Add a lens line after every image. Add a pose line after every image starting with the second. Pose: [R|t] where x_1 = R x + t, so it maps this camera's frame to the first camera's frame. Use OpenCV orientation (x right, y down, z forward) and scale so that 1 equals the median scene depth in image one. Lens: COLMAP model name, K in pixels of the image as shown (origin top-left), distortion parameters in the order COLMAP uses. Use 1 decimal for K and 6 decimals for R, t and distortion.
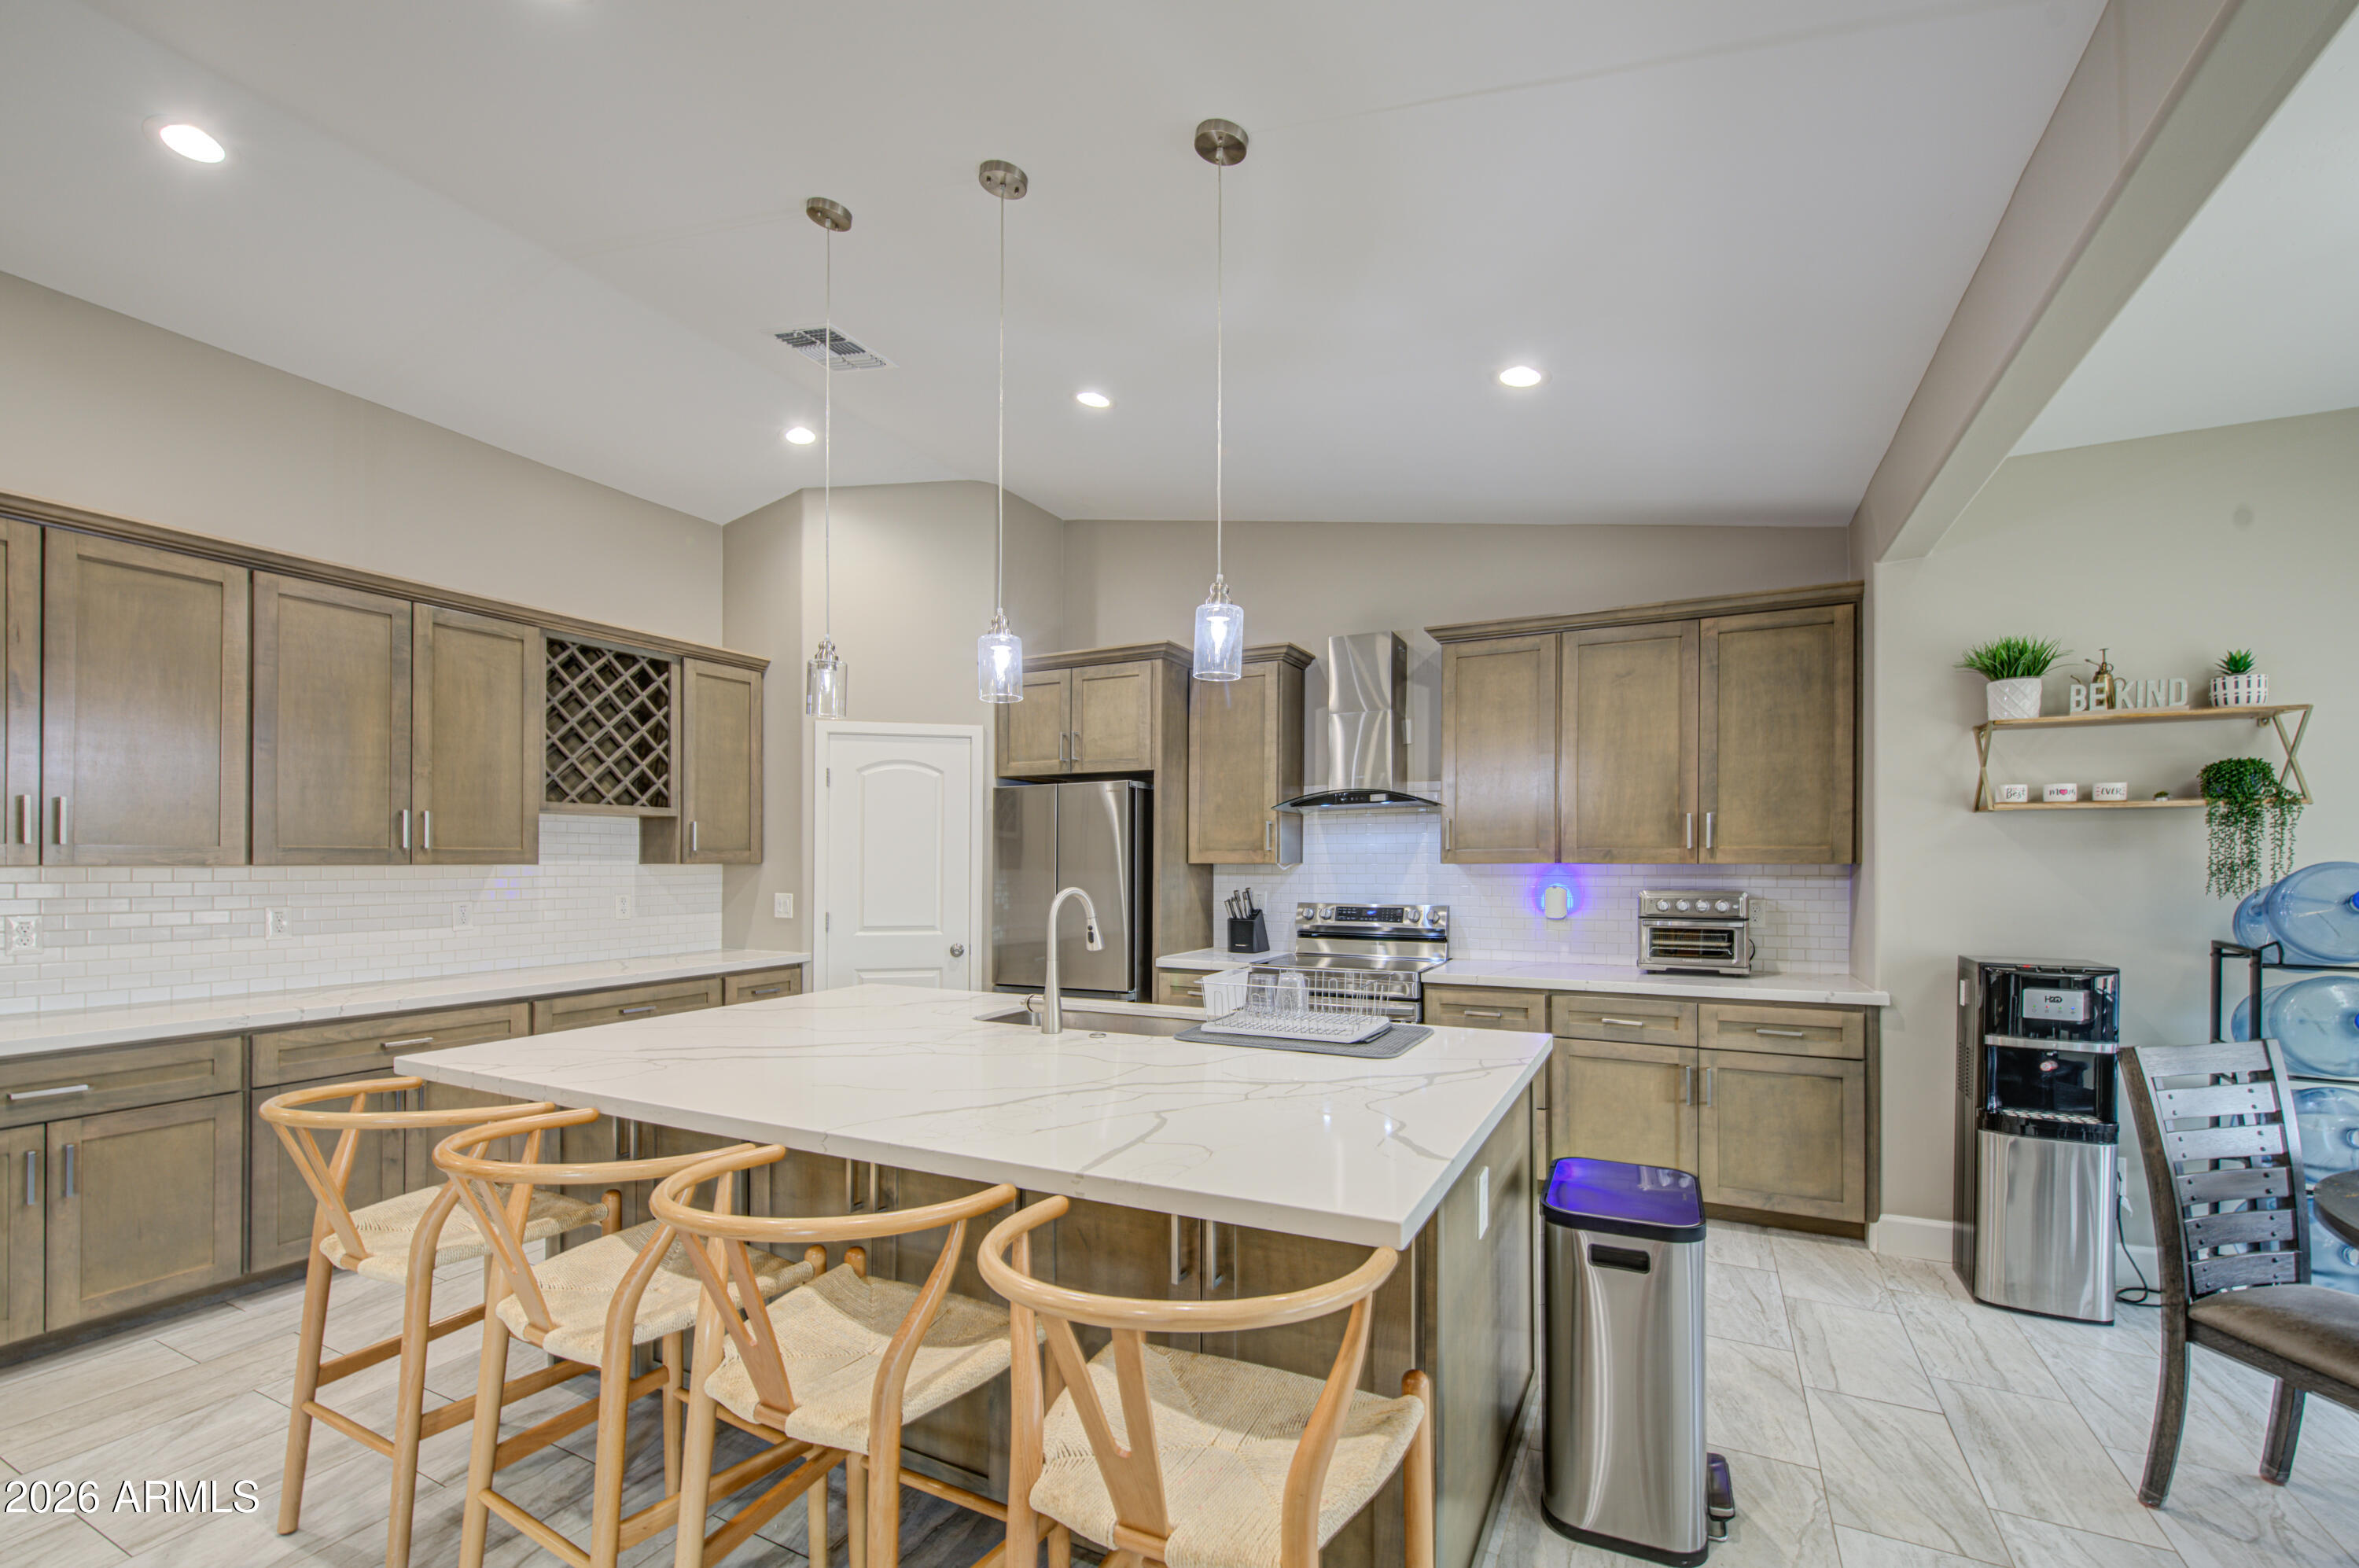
lens RADIAL K [[979.1, 0, 1185.1], [0, 979.1, 863.3], [0, 0, 1]] dist [0.001492, 0.000004]
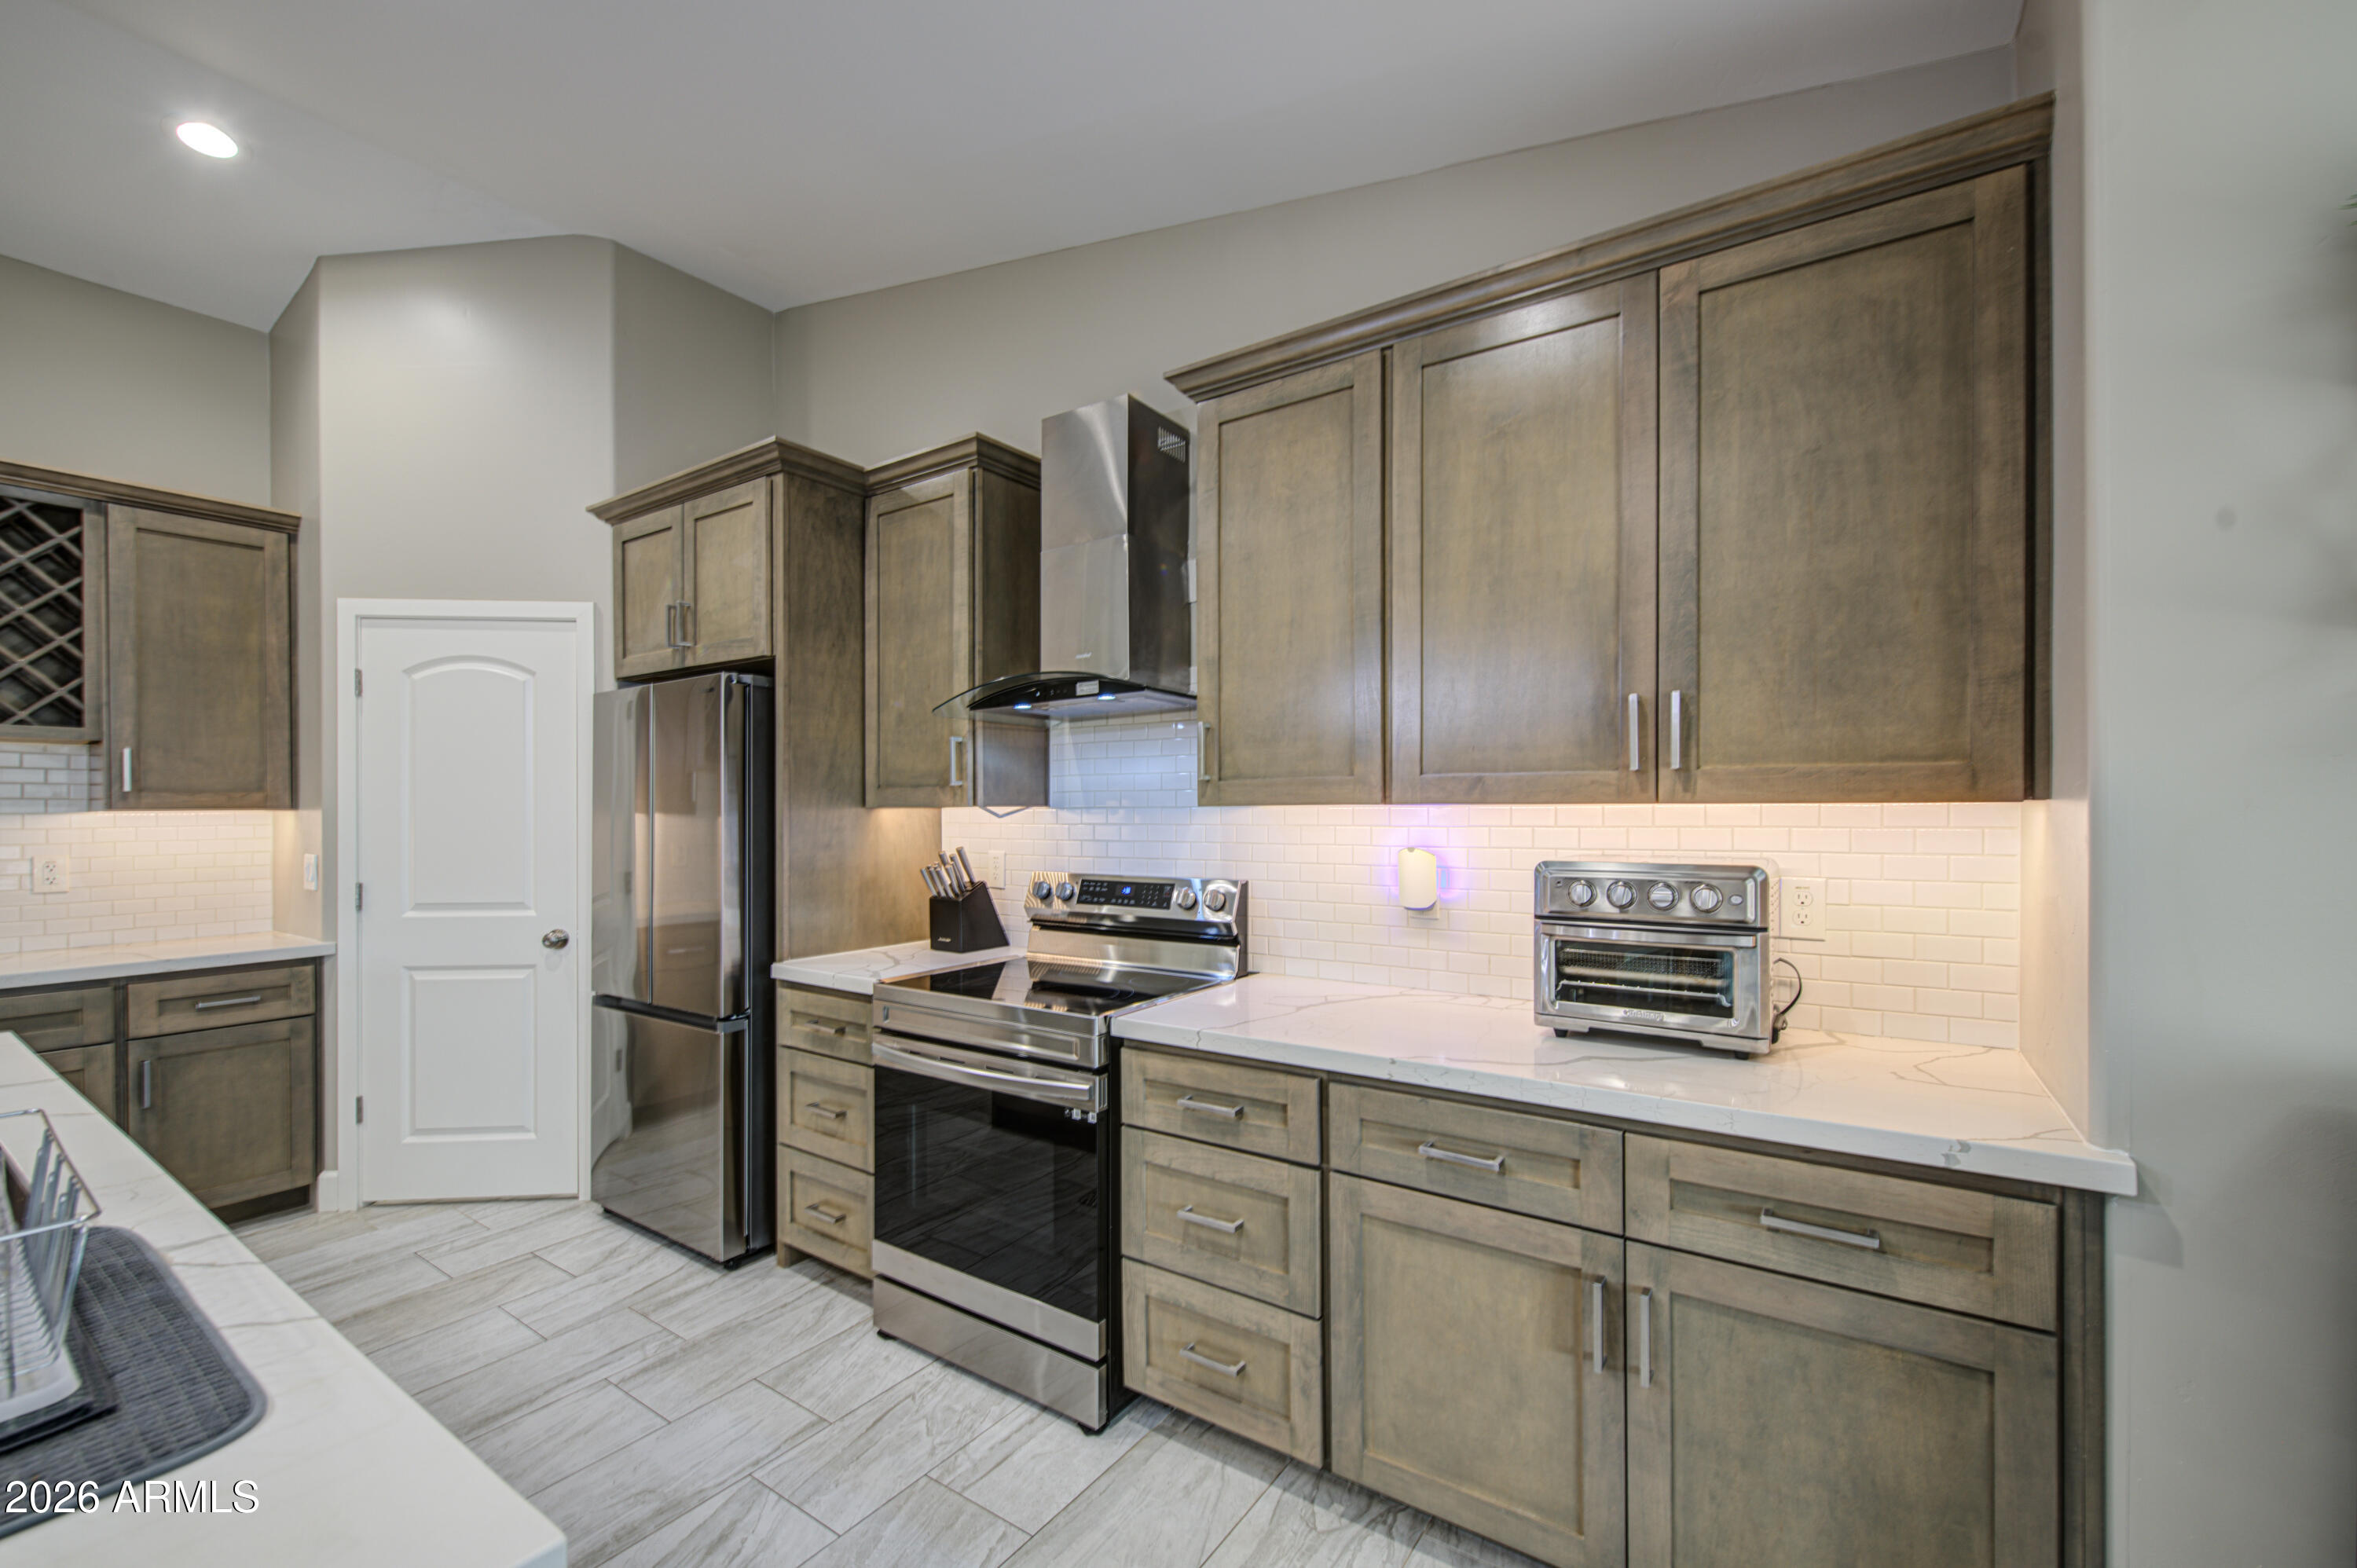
lens RADIAL K [[957.1, 0, 1193.1], [0, 957.1, 811.1], [0, 0, 1]] dist [-0.001029, -0.000453]
pose [[0.991798, -0.002893, -0.127783, 0.357385], [0.002893, 0.999996, -0.000185, 0.003332], [0.127783, -0.000187, 0.991802, 0.515579]]
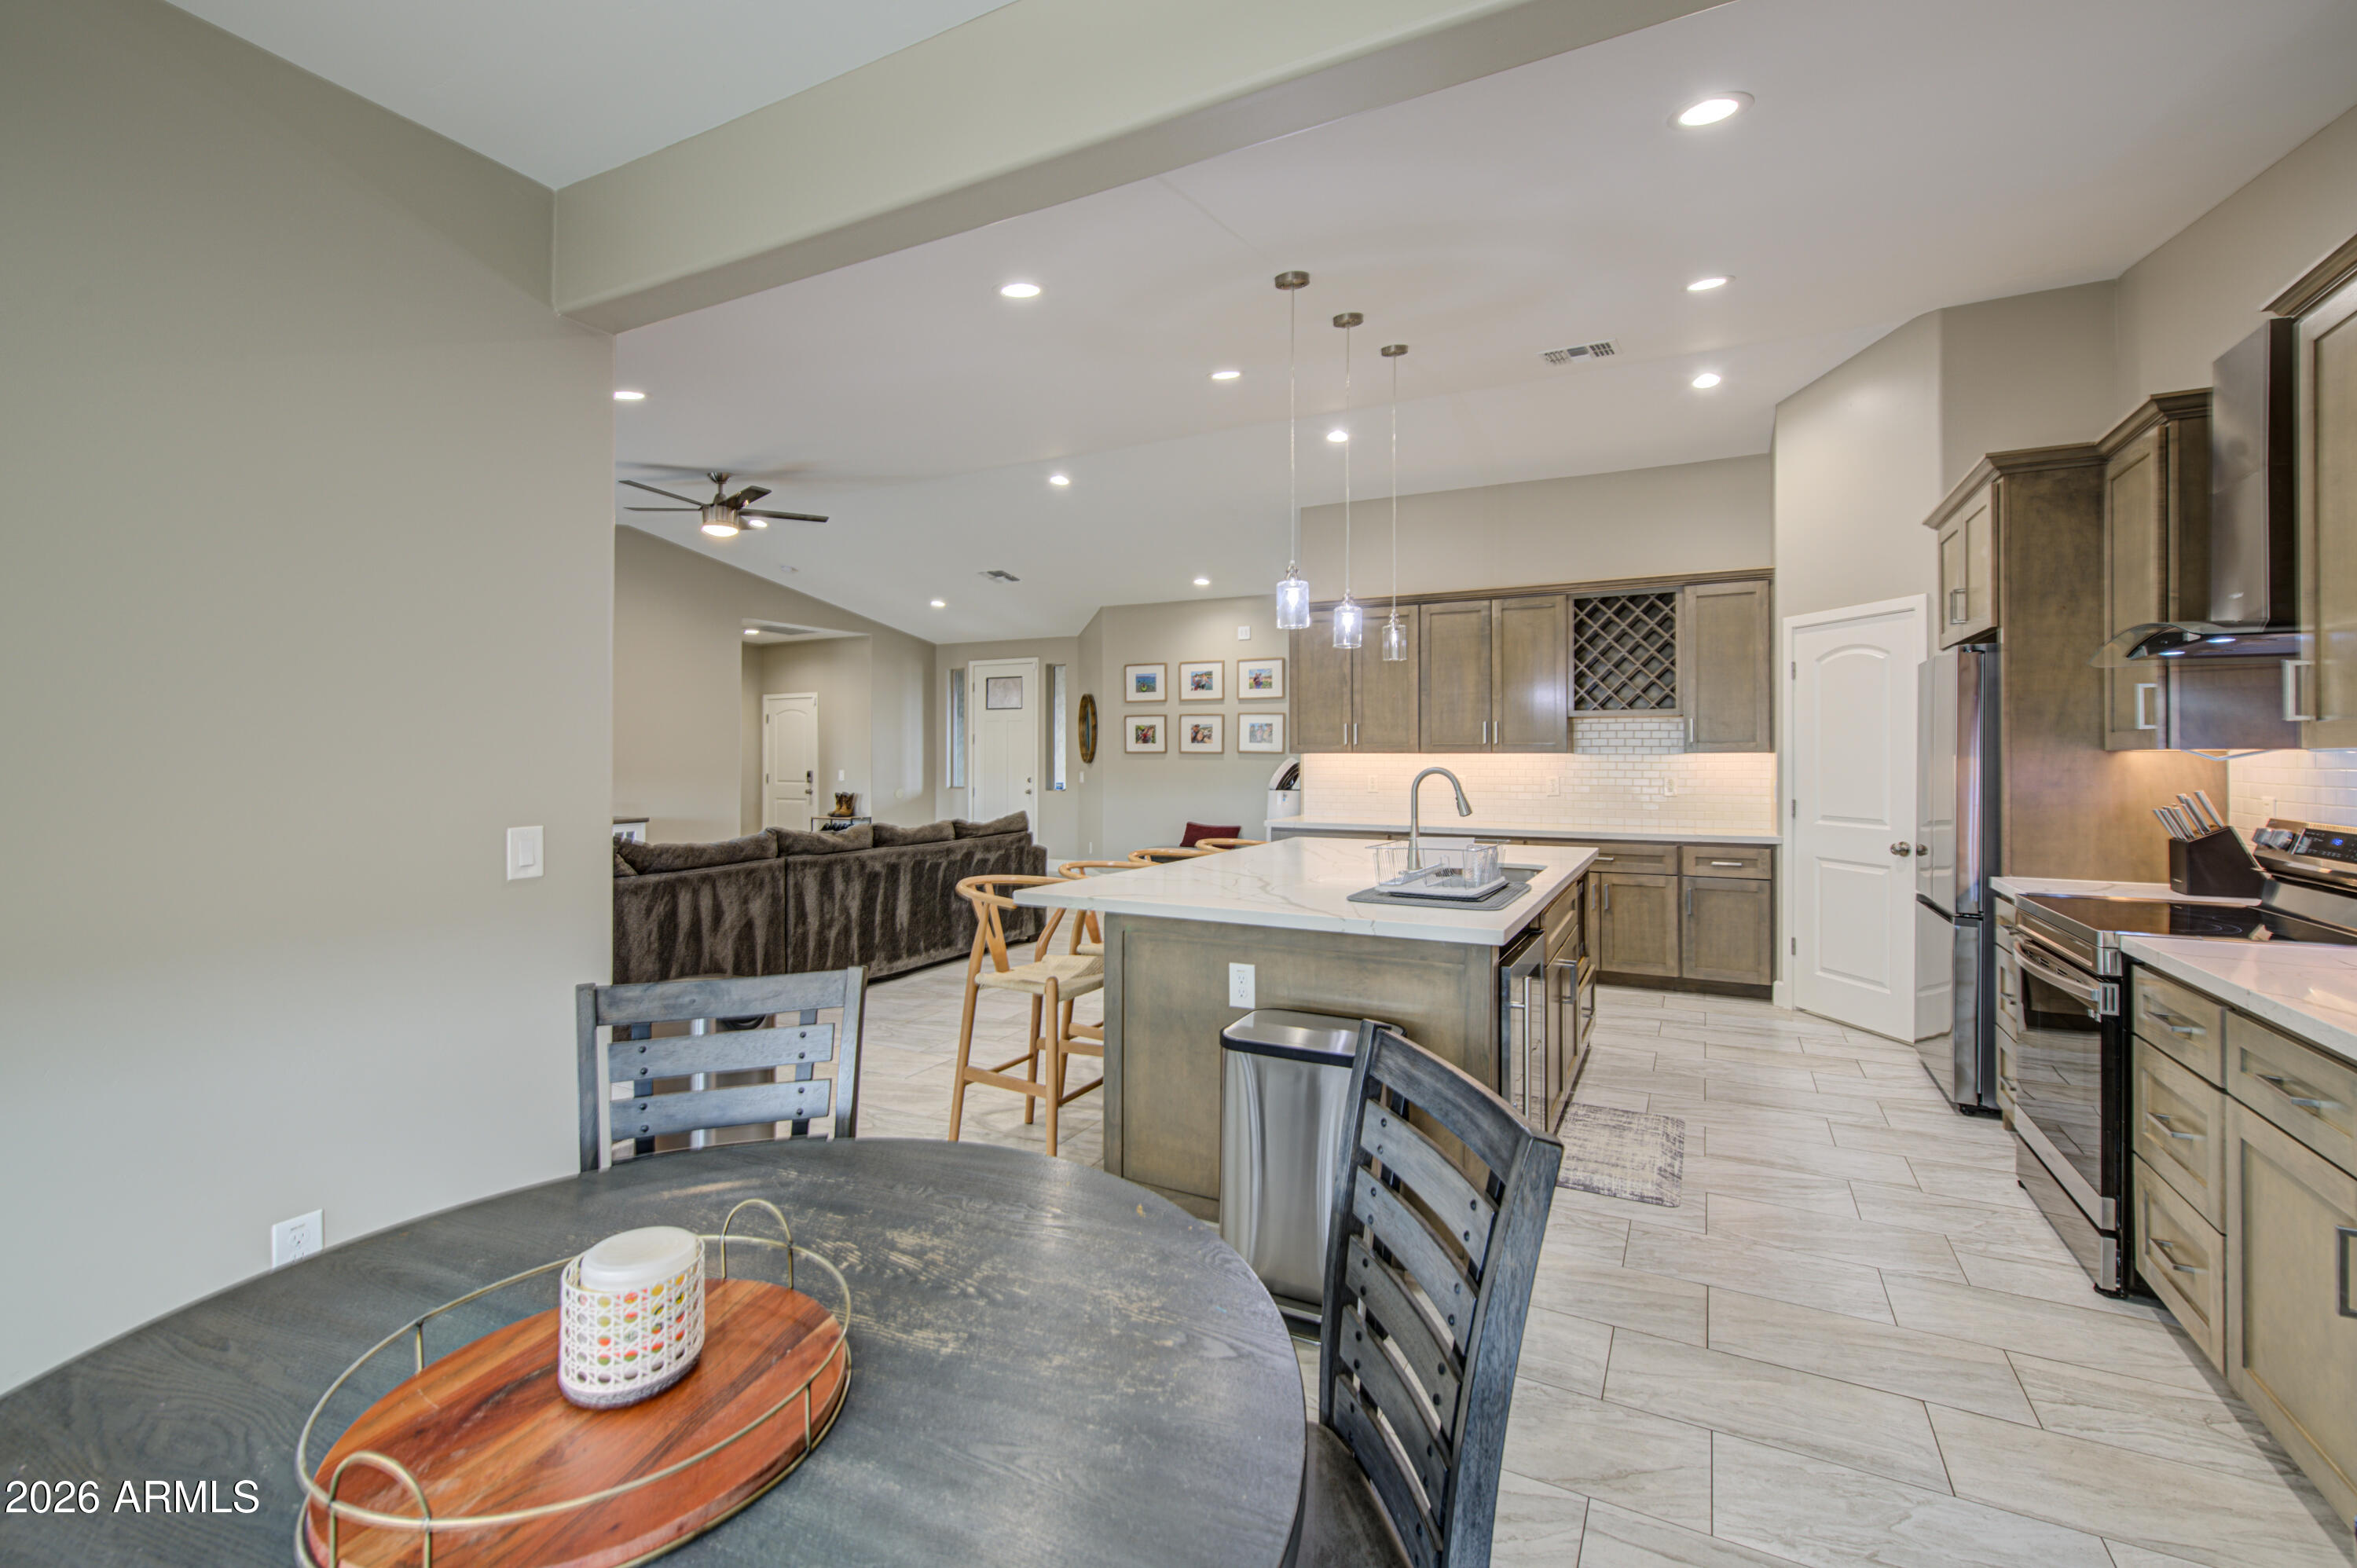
lens RADIAL K [[986.5, 0, 1212.4], [0, 986.5, 754.3], [0, 0, 1]] dist [0.000632, -0.000498]
pose [[0.001340, -0.001042, -0.999999, 0.847334], [-0.002580, 0.999996, -0.001045, 0.005939], [0.999996, 0.002582, 0.001338, 0.465566]]
